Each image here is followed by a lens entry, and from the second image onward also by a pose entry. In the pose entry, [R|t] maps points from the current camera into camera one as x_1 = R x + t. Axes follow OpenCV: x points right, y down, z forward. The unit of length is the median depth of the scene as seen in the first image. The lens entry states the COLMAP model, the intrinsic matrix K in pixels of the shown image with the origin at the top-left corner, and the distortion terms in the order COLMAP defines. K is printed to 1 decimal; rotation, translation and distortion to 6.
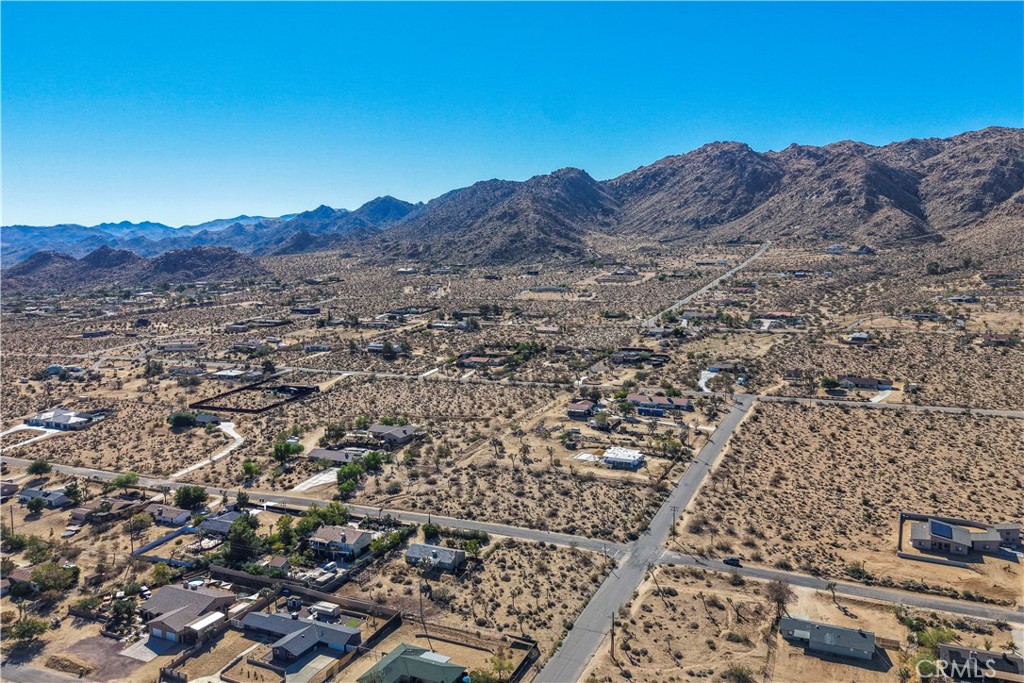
lens RADIAL K [[835.1, 0, 512.0], [0, 835.1, 341.5], [0, 0, 1]] dist [0.028945, -0.003891]
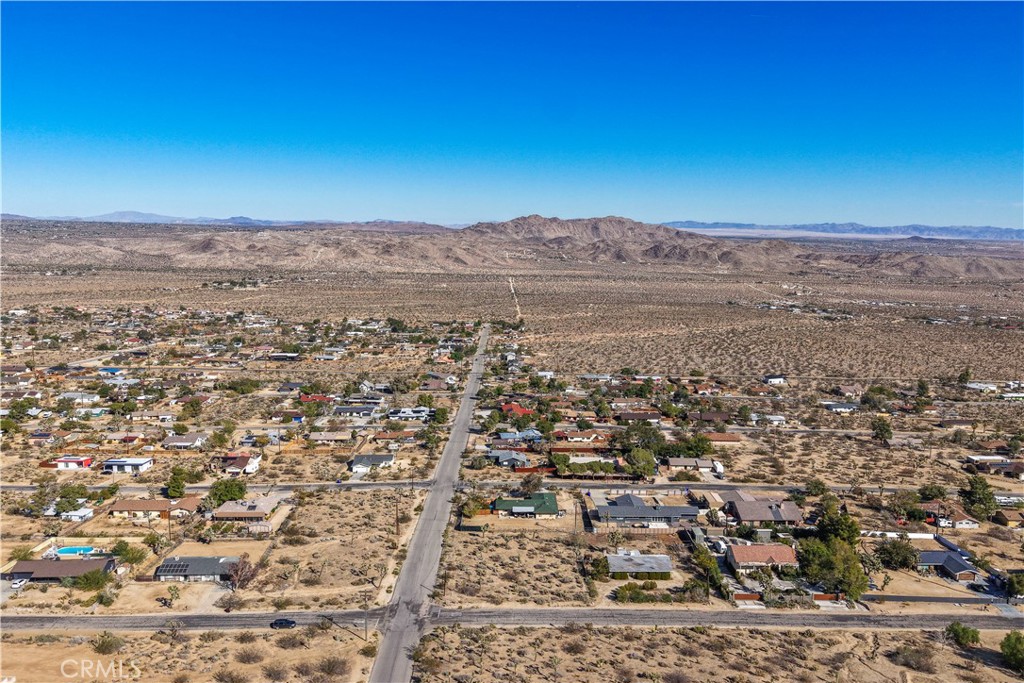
lens RADIAL K [[835.1, 0, 512.0], [0, 835.1, 341.5], [0, 0, 1]] dist [0.028945, -0.003891]
pose [[-0.904336, 0.053993, -0.423391, 0.380260], [-0.061065, 0.965394, 0.253544, -0.176431], [0.422429, 0.255144, -0.869744, 1.664848]]
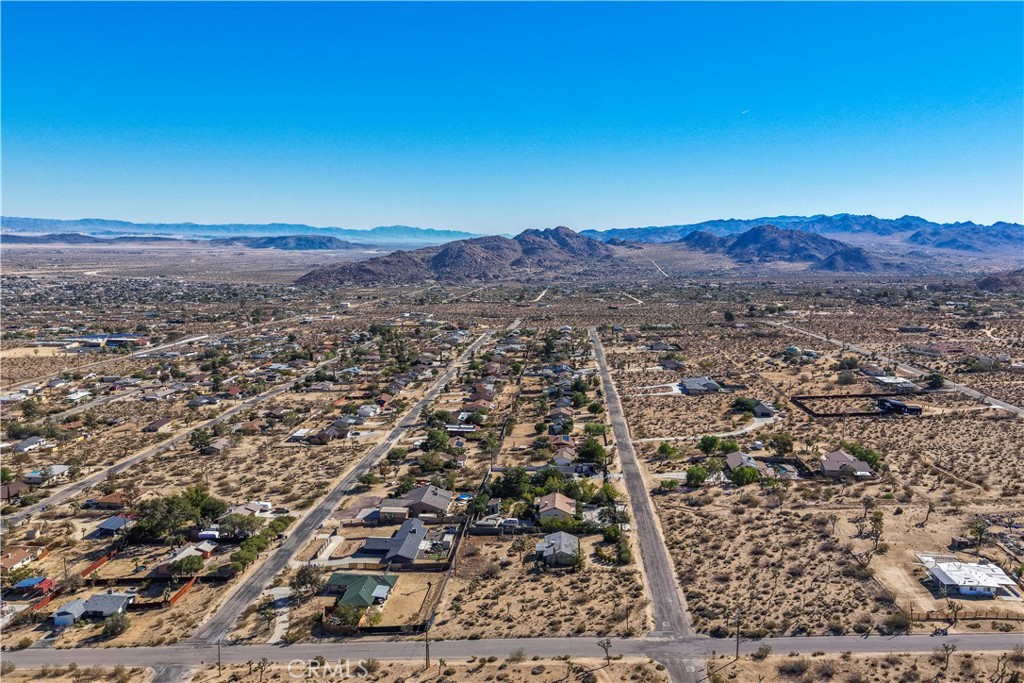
lens RADIAL K [[860.1, 0, 540.9], [0, 860.1, 341.9], [0, 0, 1]] dist [0.001582, -0.003575]
pose [[0.383446, 0.145486, -0.912032, 0.817376], [-0.145533, 0.984695, 0.095891, -0.085323], [0.912025, 0.095962, 0.398750, 0.555956]]
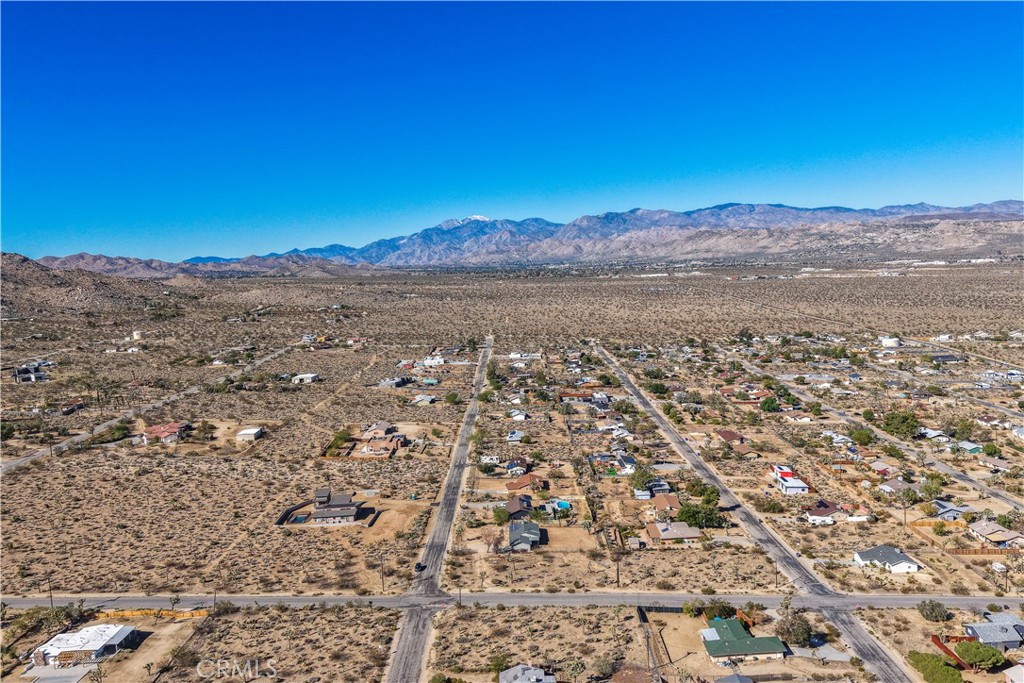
lens RADIAL K [[835.1, 0, 512.0], [0, 835.1, 341.5], [0, 0, 1]] dist [0.028945, -0.003891]
pose [[-0.415210, -0.055887, 0.908008, -0.760759], [0.180925, 0.973100, 0.142626, -0.157393], [-0.891553, 0.223501, -0.393929, 1.257901]]
